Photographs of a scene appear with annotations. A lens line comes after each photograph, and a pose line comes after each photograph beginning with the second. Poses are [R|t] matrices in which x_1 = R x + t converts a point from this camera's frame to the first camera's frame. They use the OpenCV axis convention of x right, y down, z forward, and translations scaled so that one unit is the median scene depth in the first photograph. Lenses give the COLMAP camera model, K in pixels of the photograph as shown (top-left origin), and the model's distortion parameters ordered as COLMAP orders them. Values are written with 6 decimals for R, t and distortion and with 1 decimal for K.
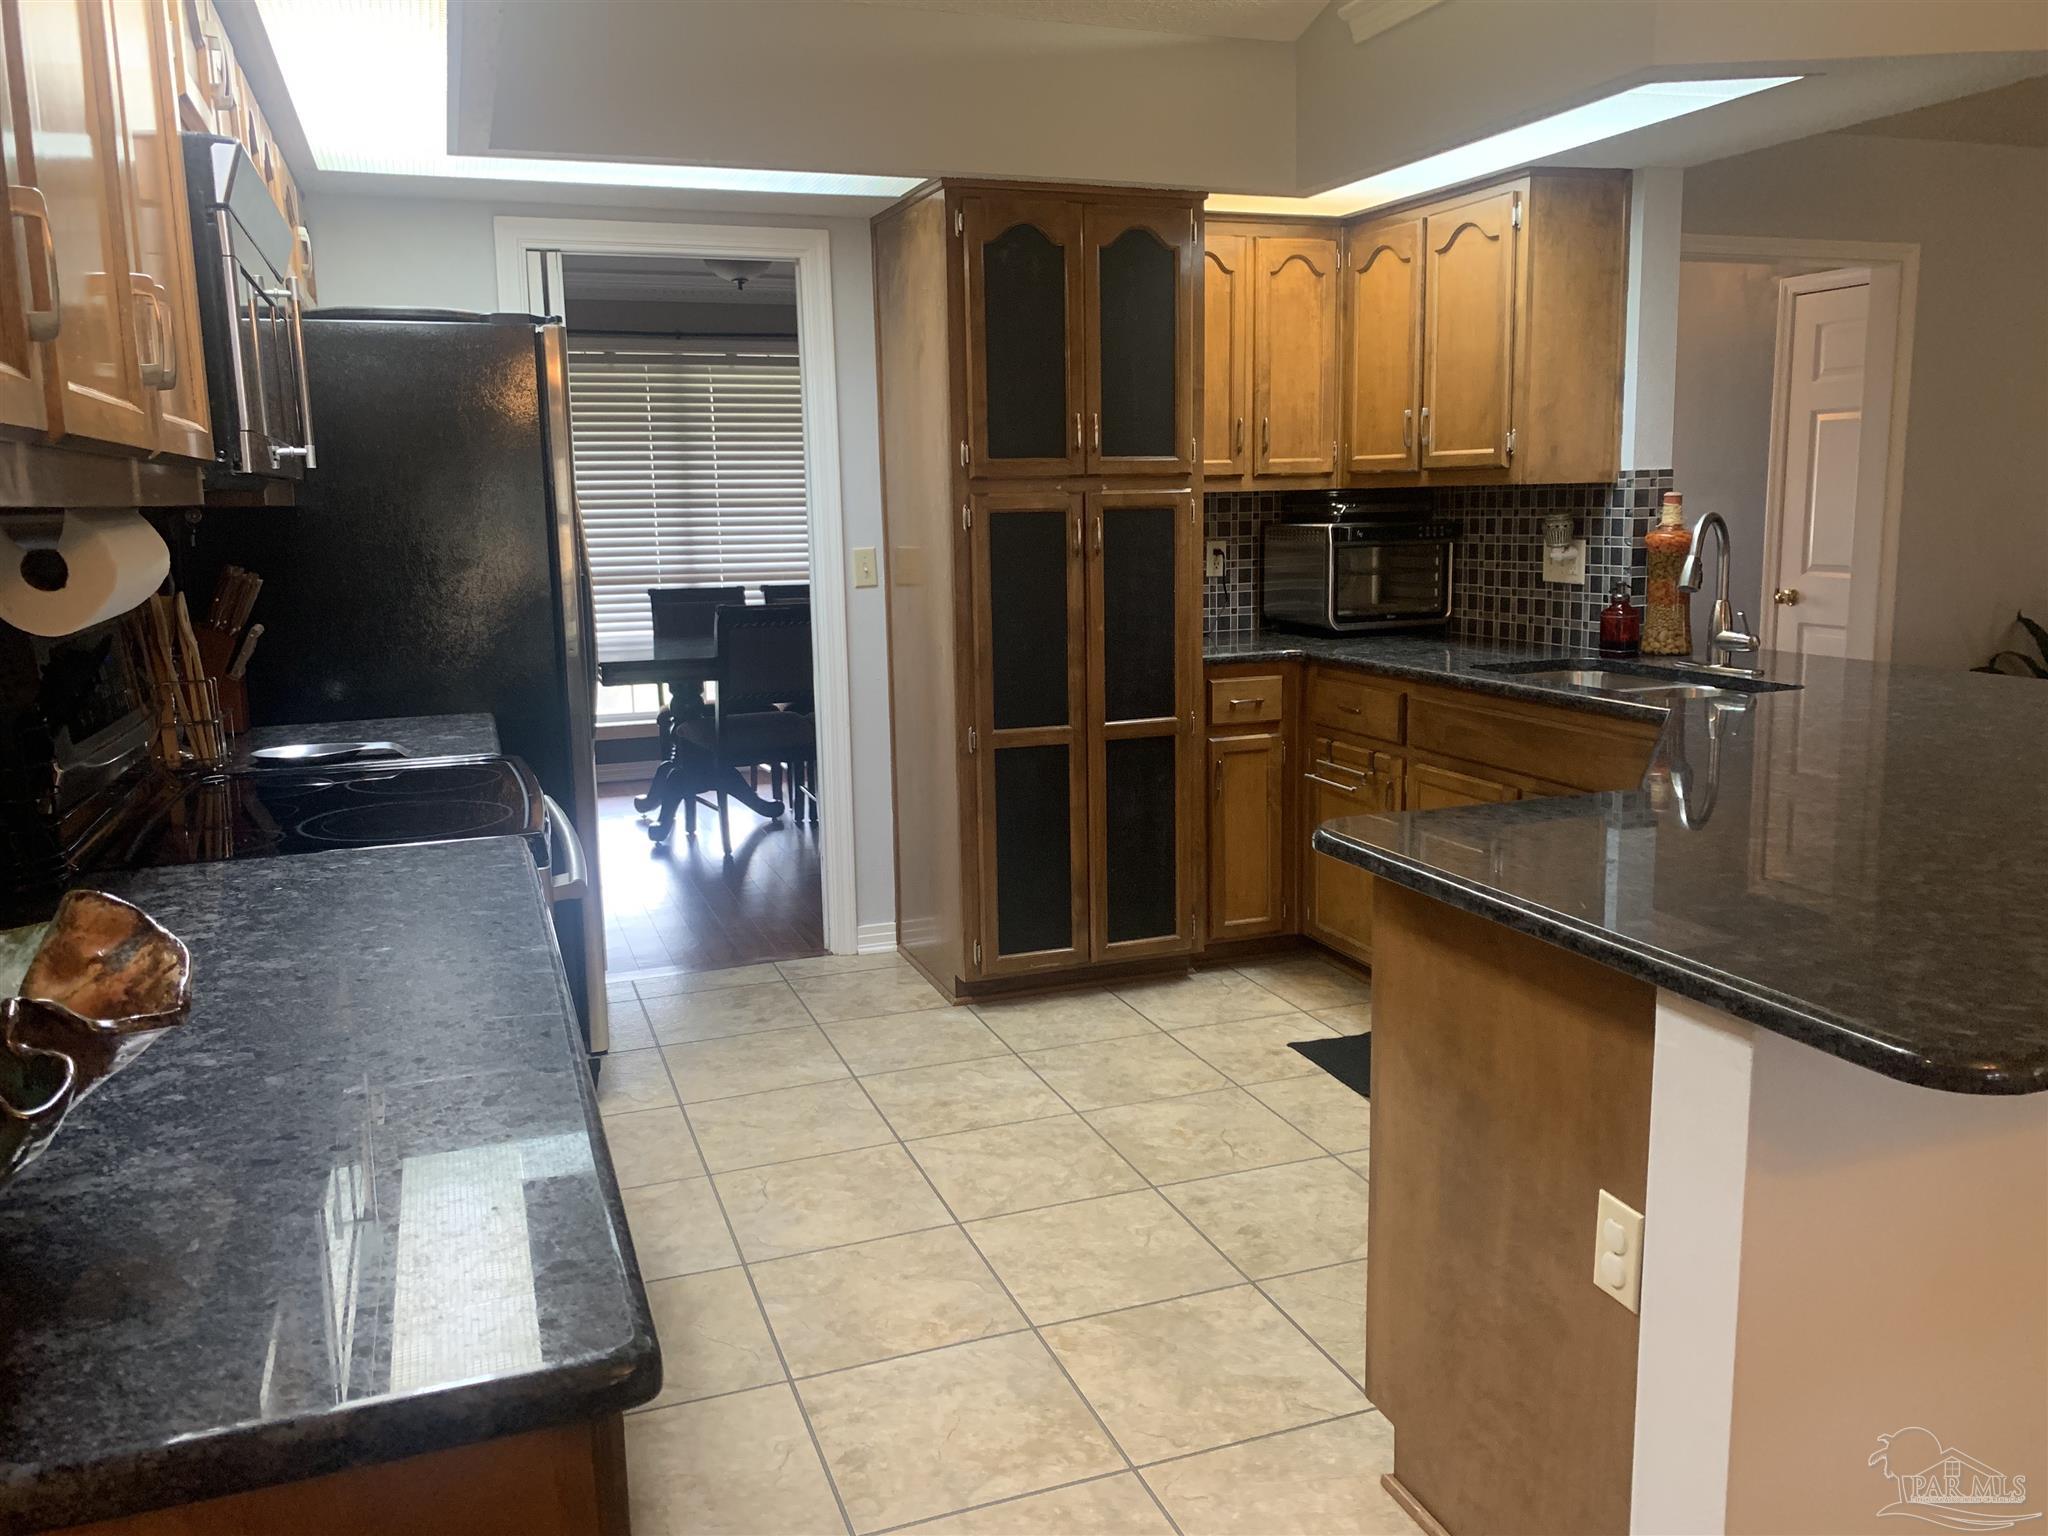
lens RADIAL K [[1581.4, 0, 1030.3], [0, 1581.4, 748.5], [0, 0, 1]] dist [0.067013, -0.096763]
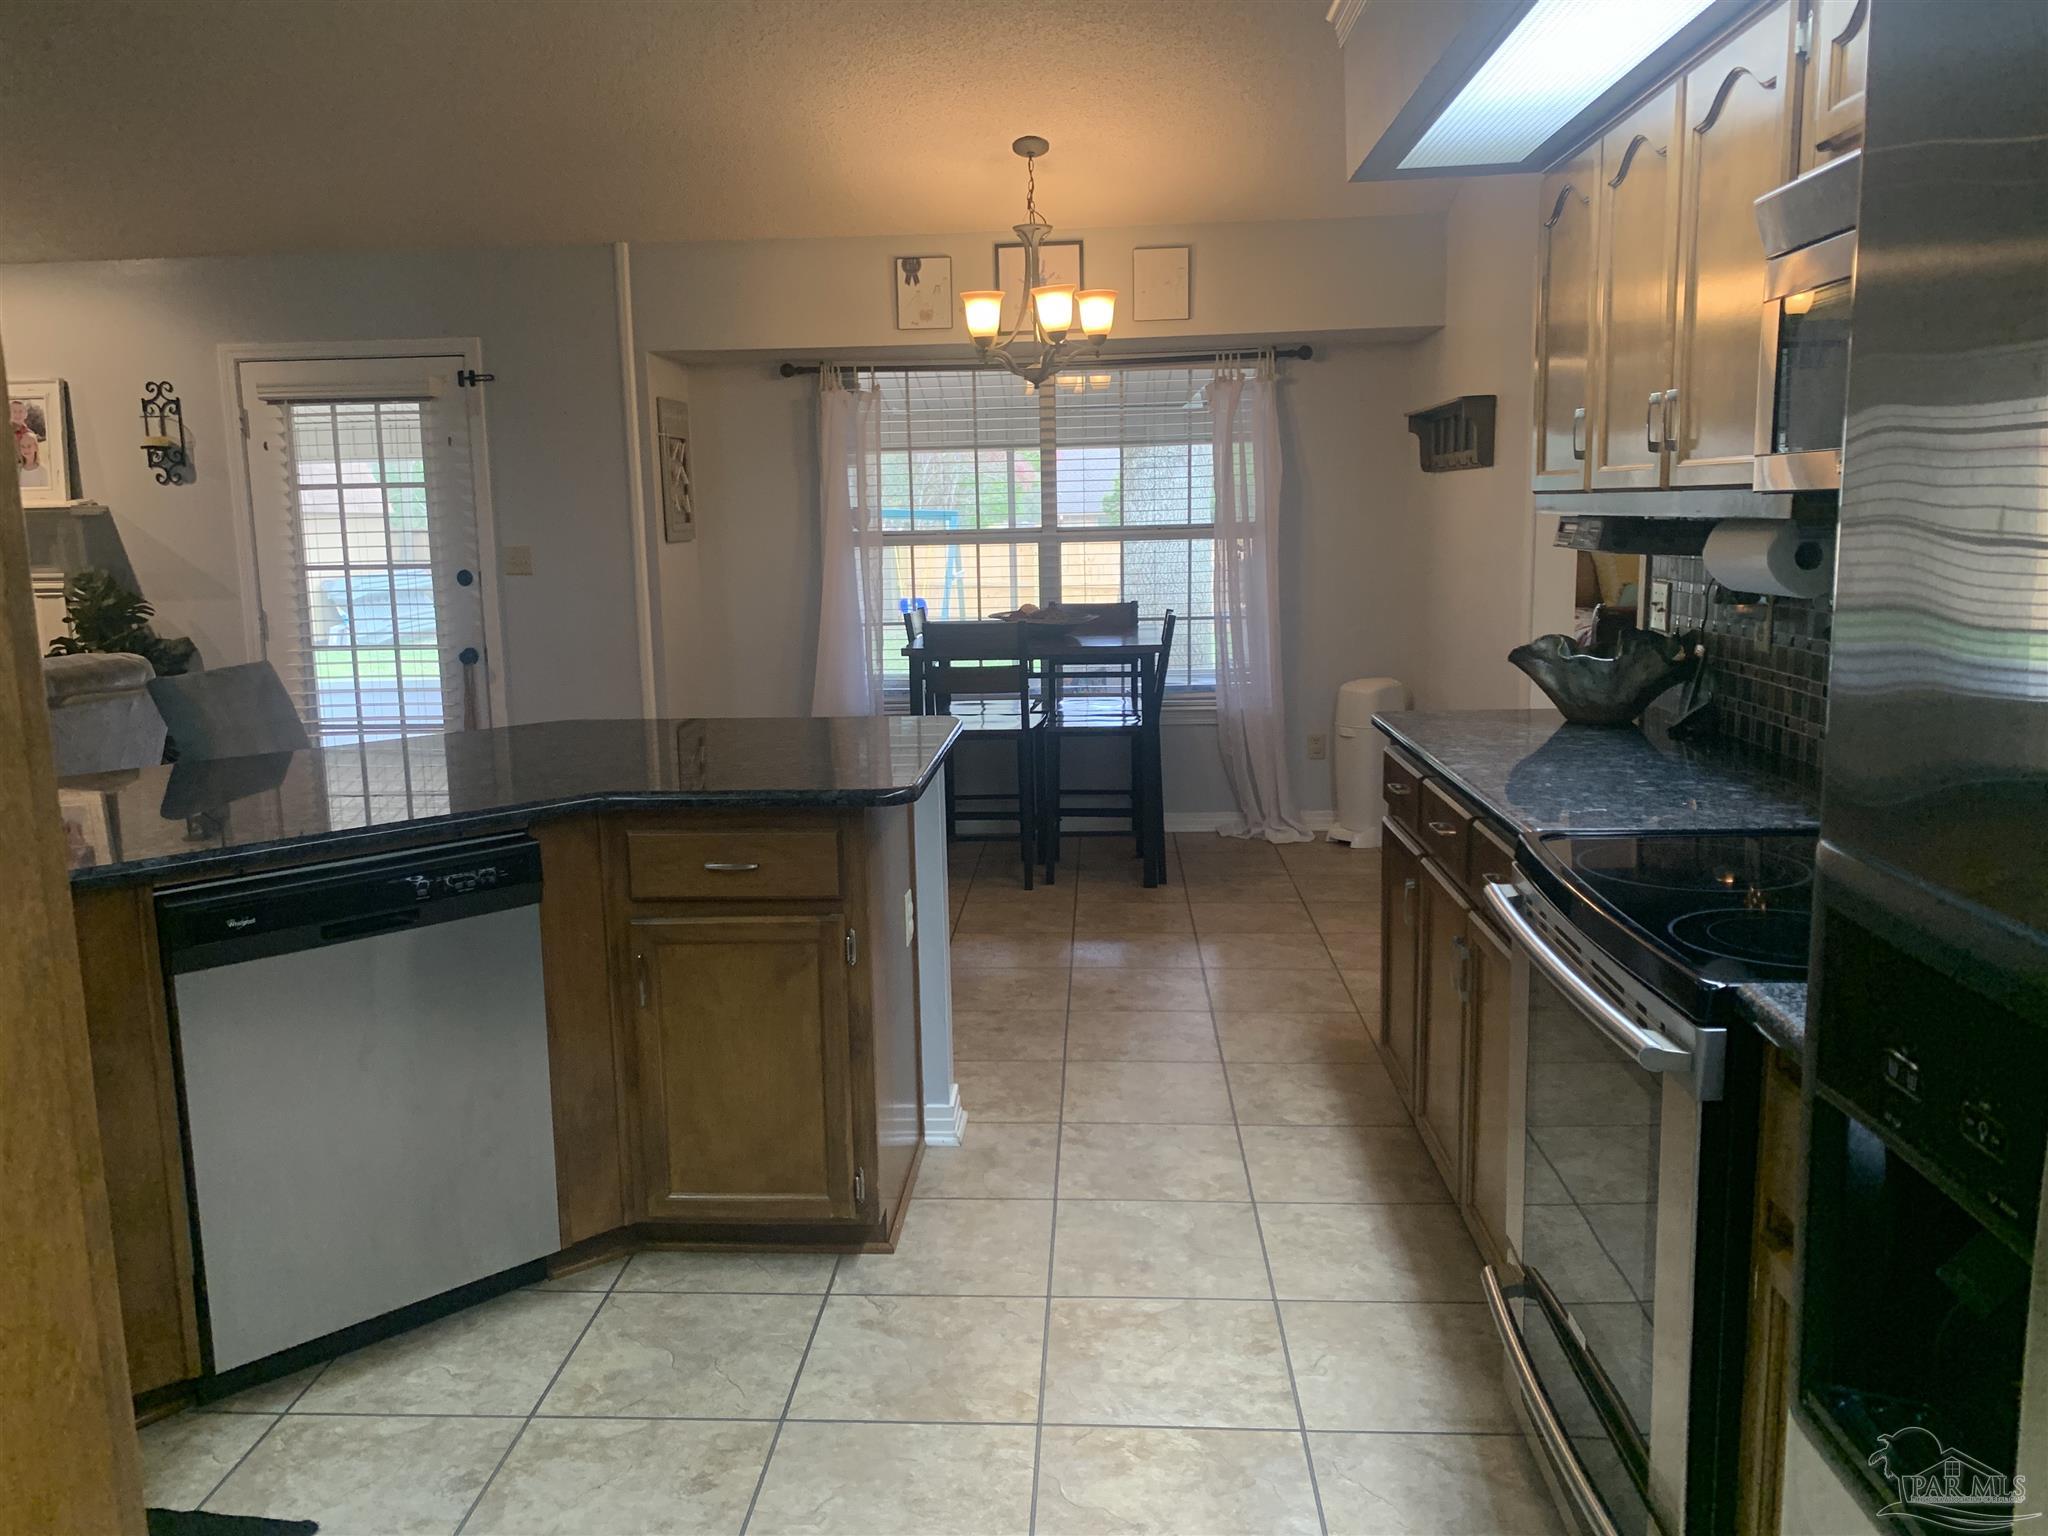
lens RADIAL K [[1581.4, 0, 984.5], [0, 1581.4, 785.4], [0, 0, 1]] dist [0.067013, -0.096763]
pose [[-0.907269, -0.020034, 0.420073, -0.229238], [0.116281, 0.947973, 0.296354, -0.177604], [-0.404156, 0.317719, -0.857737, 1.093882]]
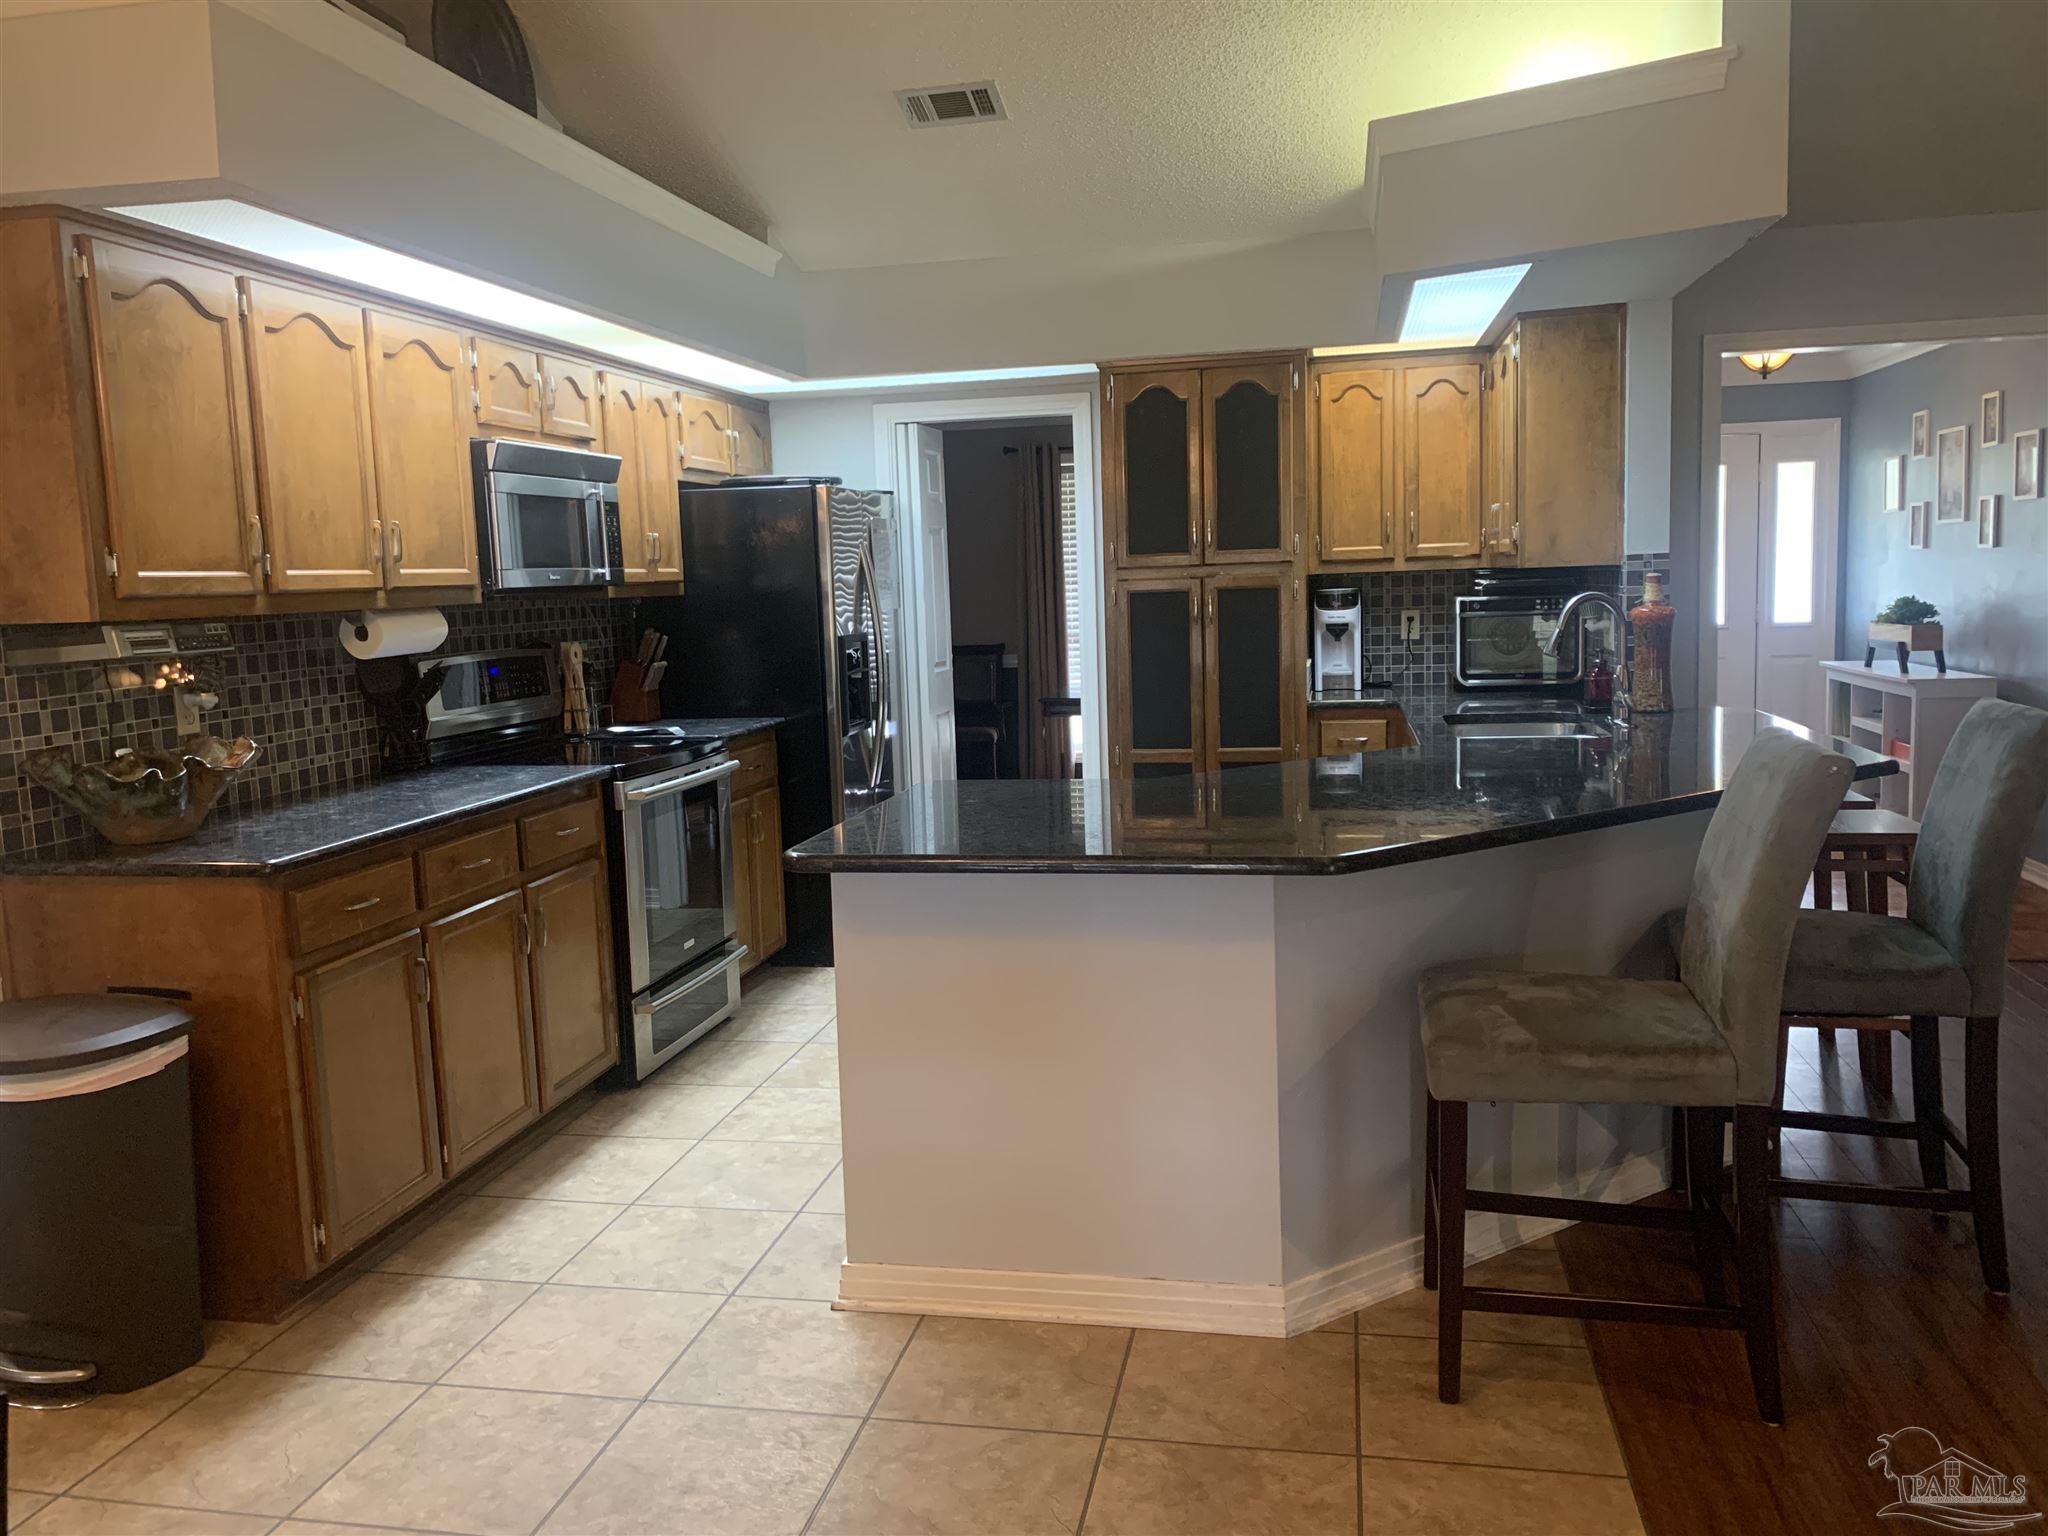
lens RADIAL K [[1581.4, 0, 1005.4], [0, 1581.4, 765.4], [0, 0, 1]] dist [0.067013, -0.096763]
pose [[0.848518, 0.053840, -0.526421, 0.612628], [-0.065497, 0.997847, -0.003517, 0.014732], [0.525098, 0.037463, 0.850217, -0.233405]]
